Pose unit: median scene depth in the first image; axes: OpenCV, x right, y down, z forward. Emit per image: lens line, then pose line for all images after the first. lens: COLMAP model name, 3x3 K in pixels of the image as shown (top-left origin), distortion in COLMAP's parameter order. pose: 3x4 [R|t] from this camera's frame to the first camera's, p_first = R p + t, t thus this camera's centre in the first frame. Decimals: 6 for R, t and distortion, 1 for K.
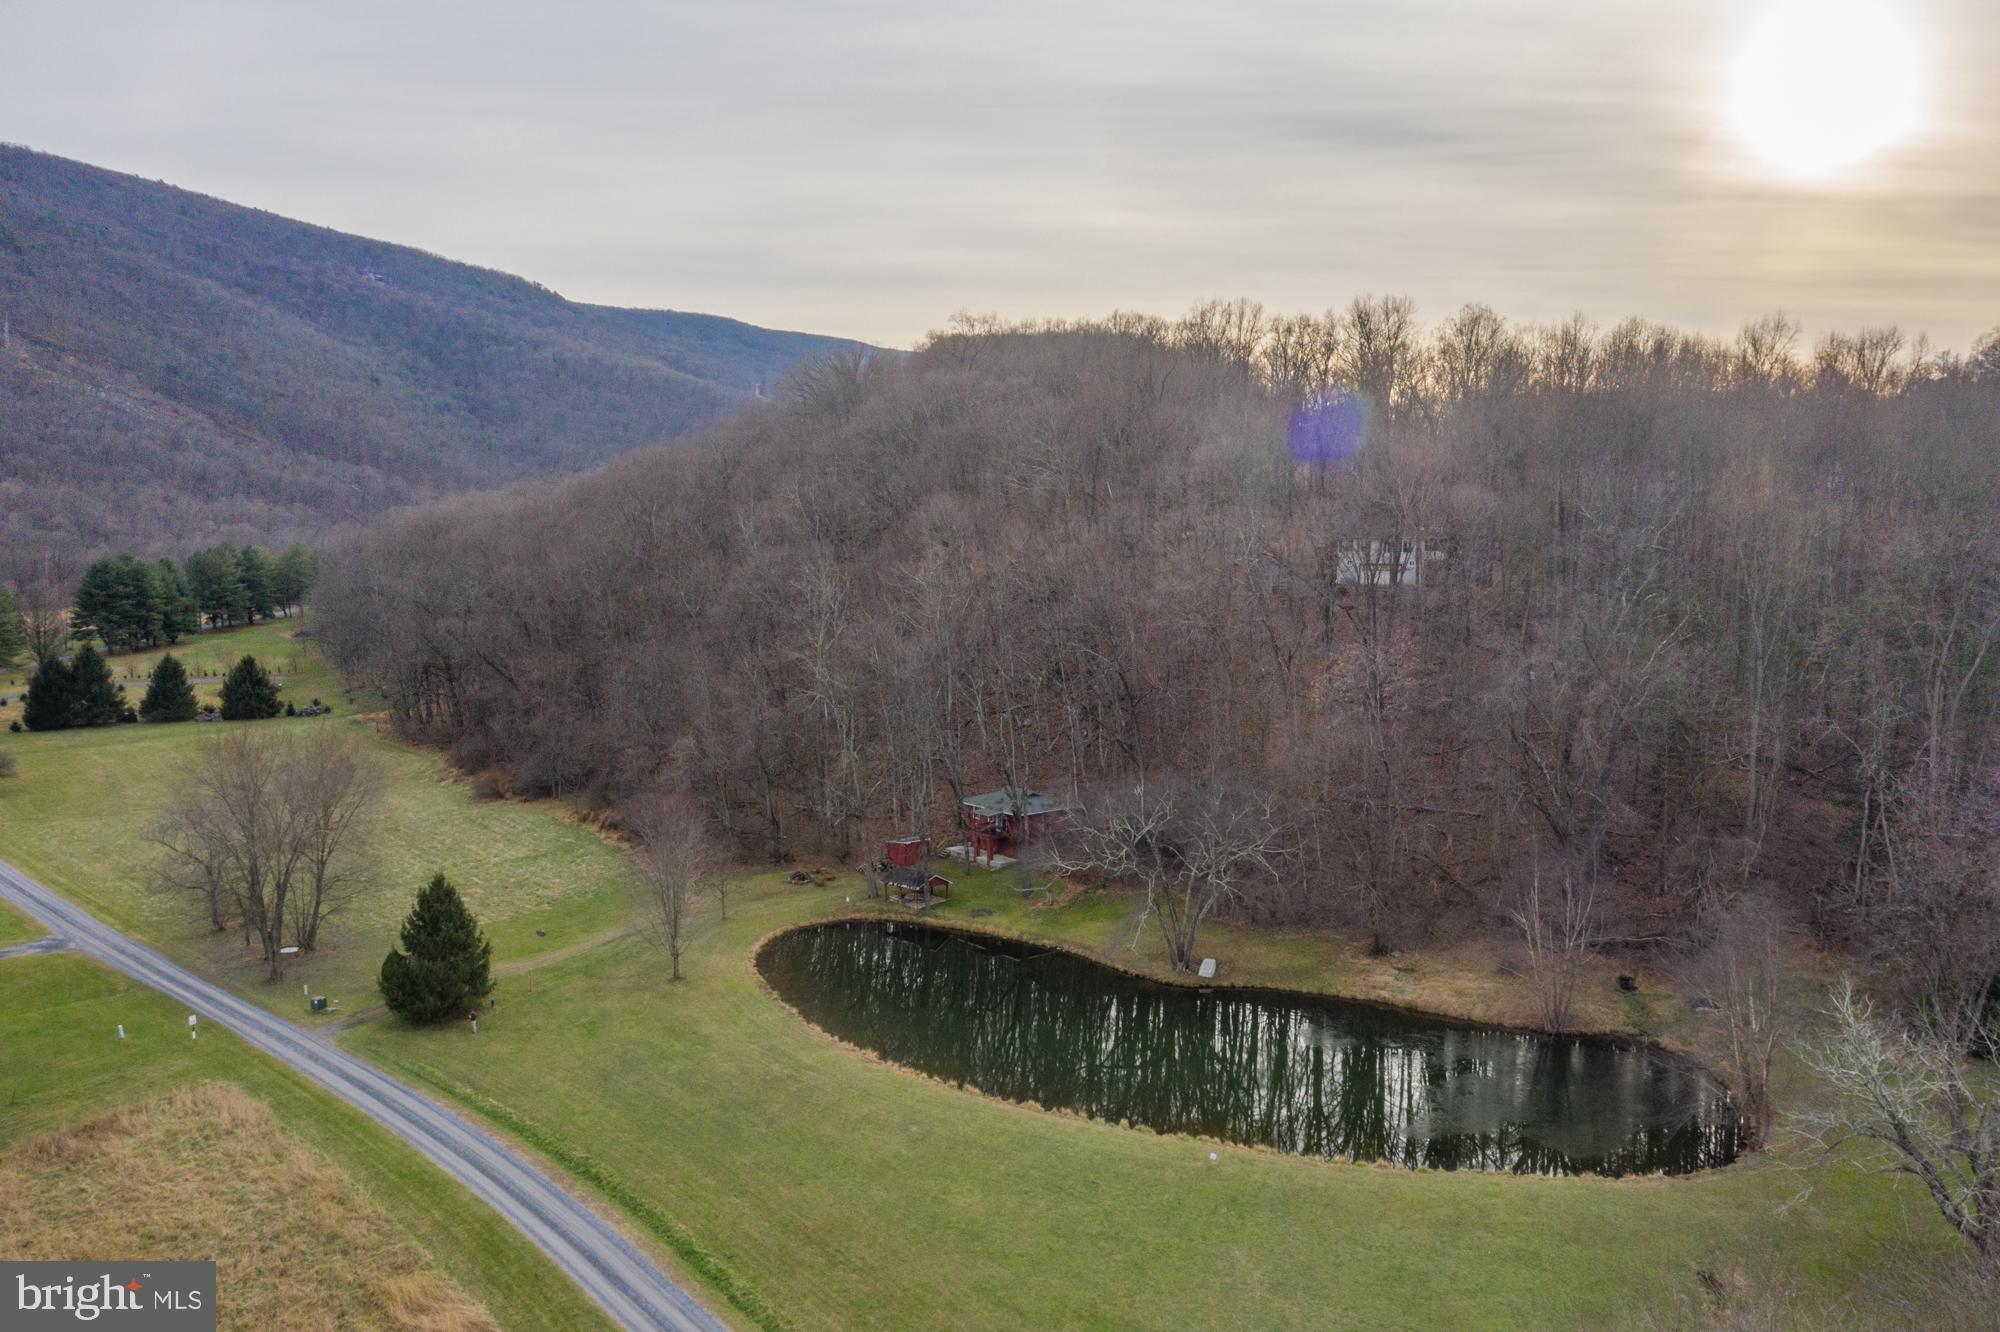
lens RADIAL K [[1579.2, 0, 1000.0], [0, 1579.2, 666.0], [0, 0, 1]] dist [-0.013887, 0.010019]
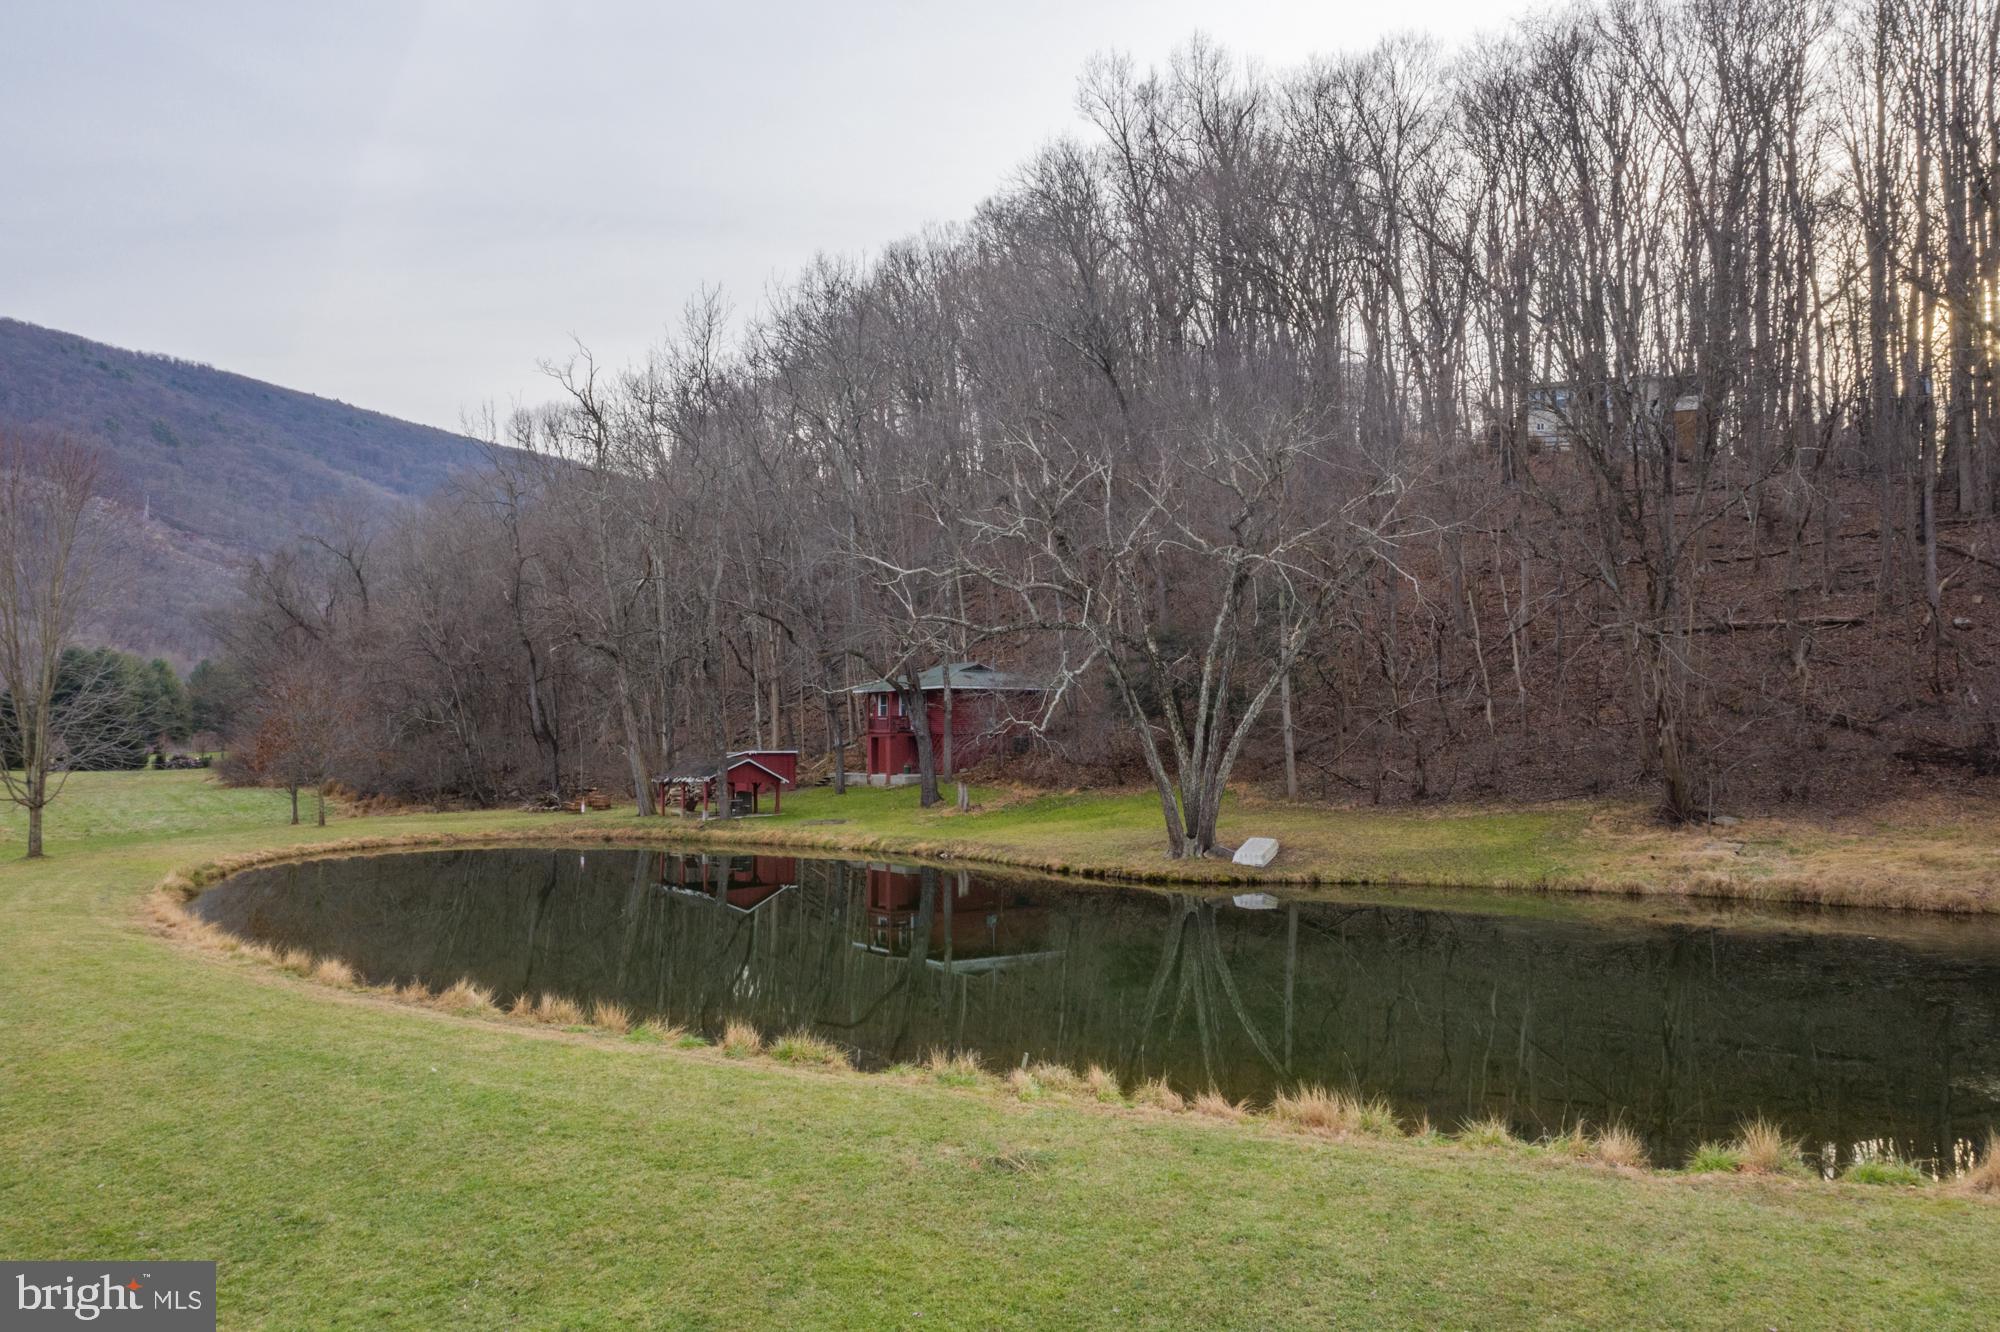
lens RADIAL K [[1579.2, 0, 1000.0], [0, 1579.2, 666.0], [0, 0, 1]] dist [-0.013887, 0.010019]
pose [[0.994574, -0.008094, -0.103714, 0.023015], [-0.007402, 0.988936, -0.148160, 0.043716], [0.103766, 0.148123, 0.983510, 0.123013]]
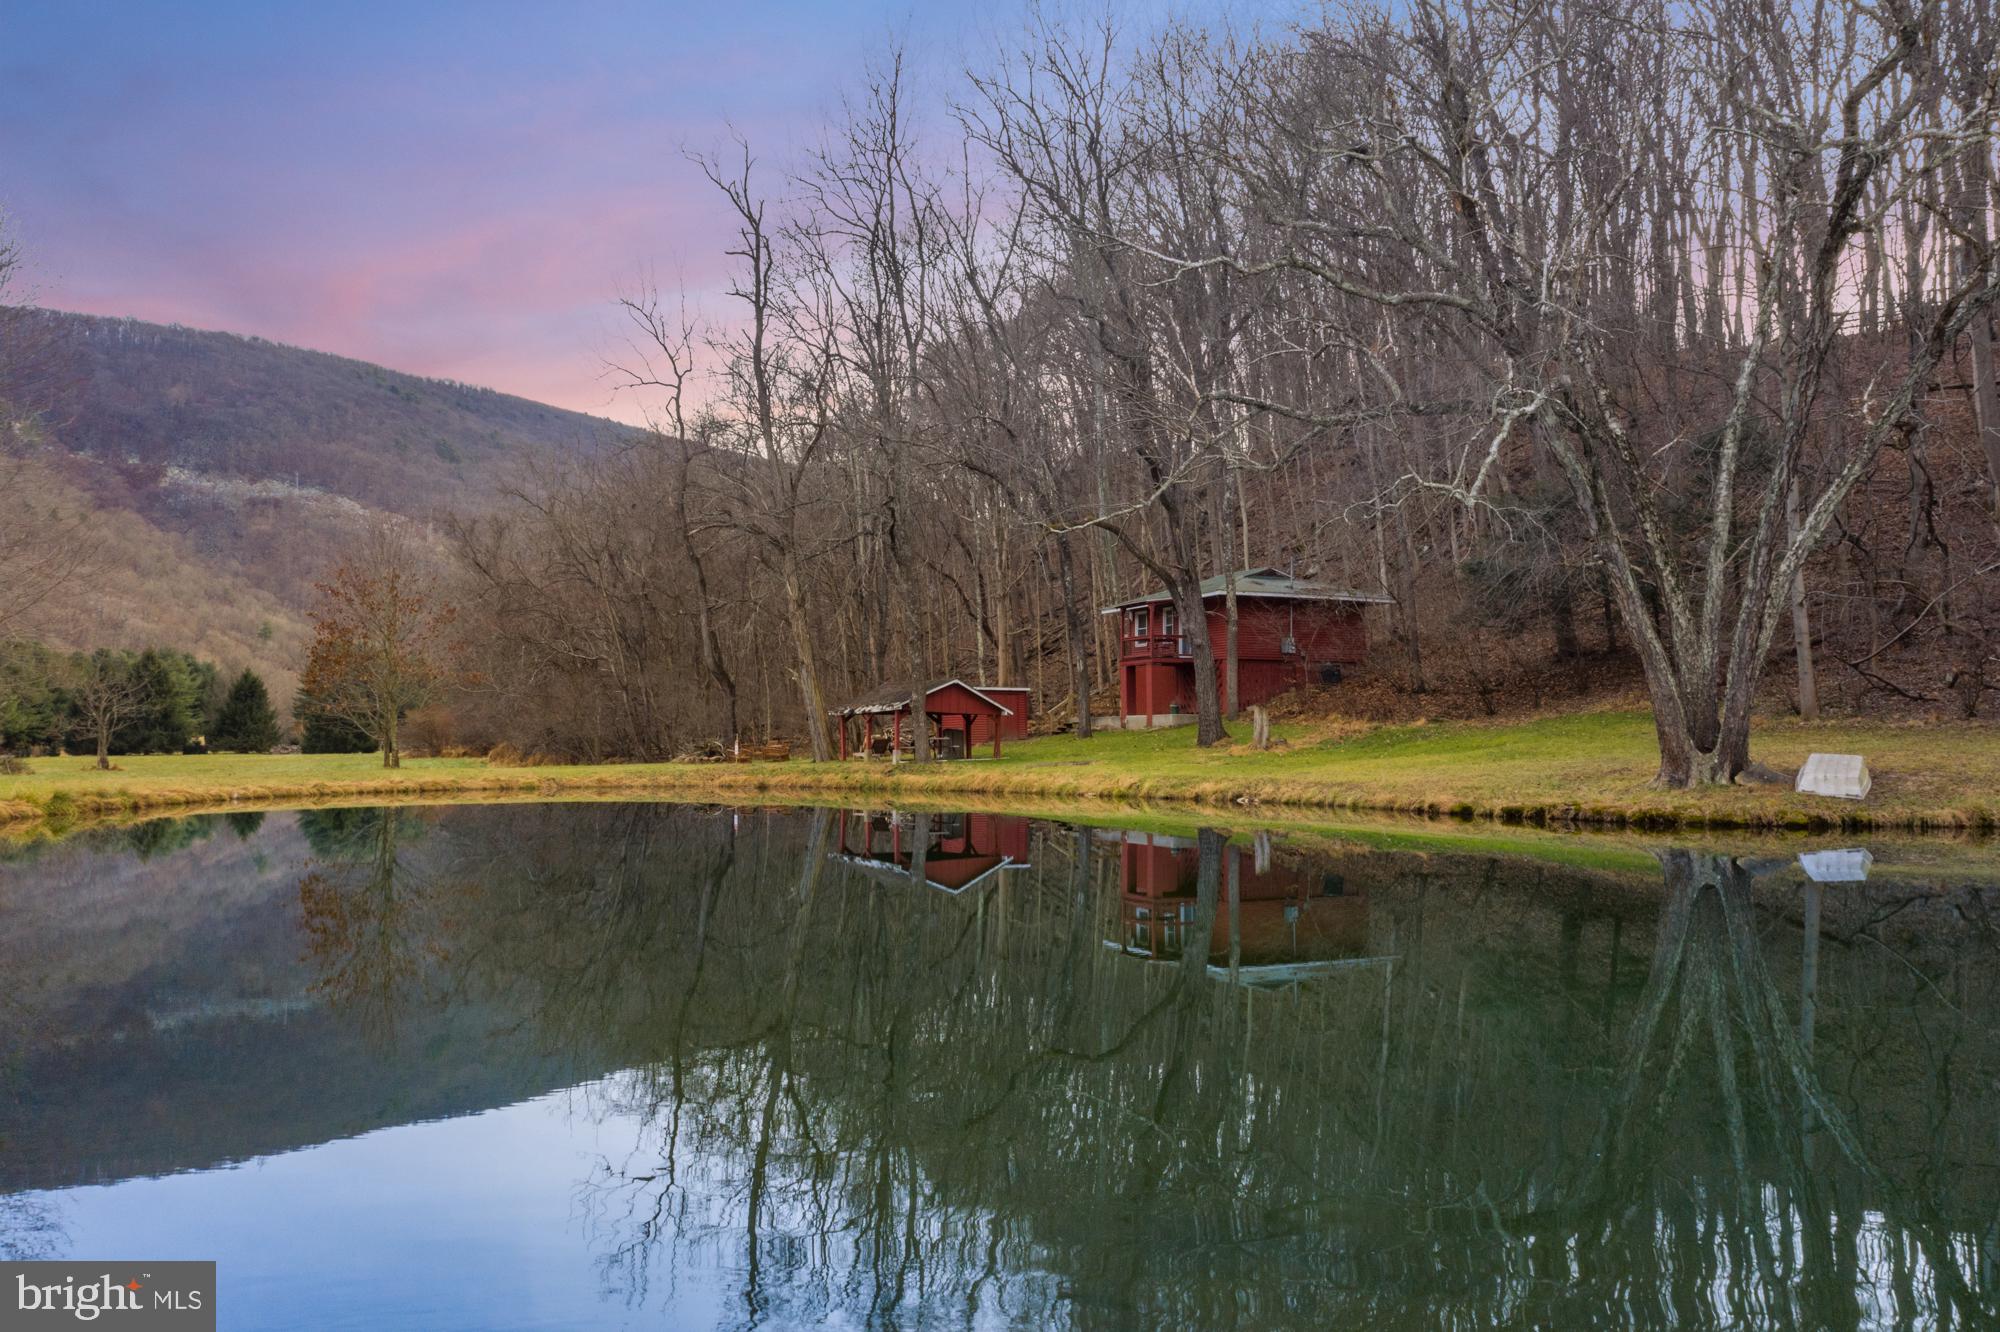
lens RADIAL K [[1579.2, 0, 1000.0], [0, 1579.2, 666.0], [0, 0, 1]] dist [-0.013887, 0.010019]
pose [[0.965522, -0.016170, -0.259818, 0.015921], [-0.024139, 0.988207, -0.151208, 0.045407], [0.259199, 0.152266, 0.953746, 0.159977]]
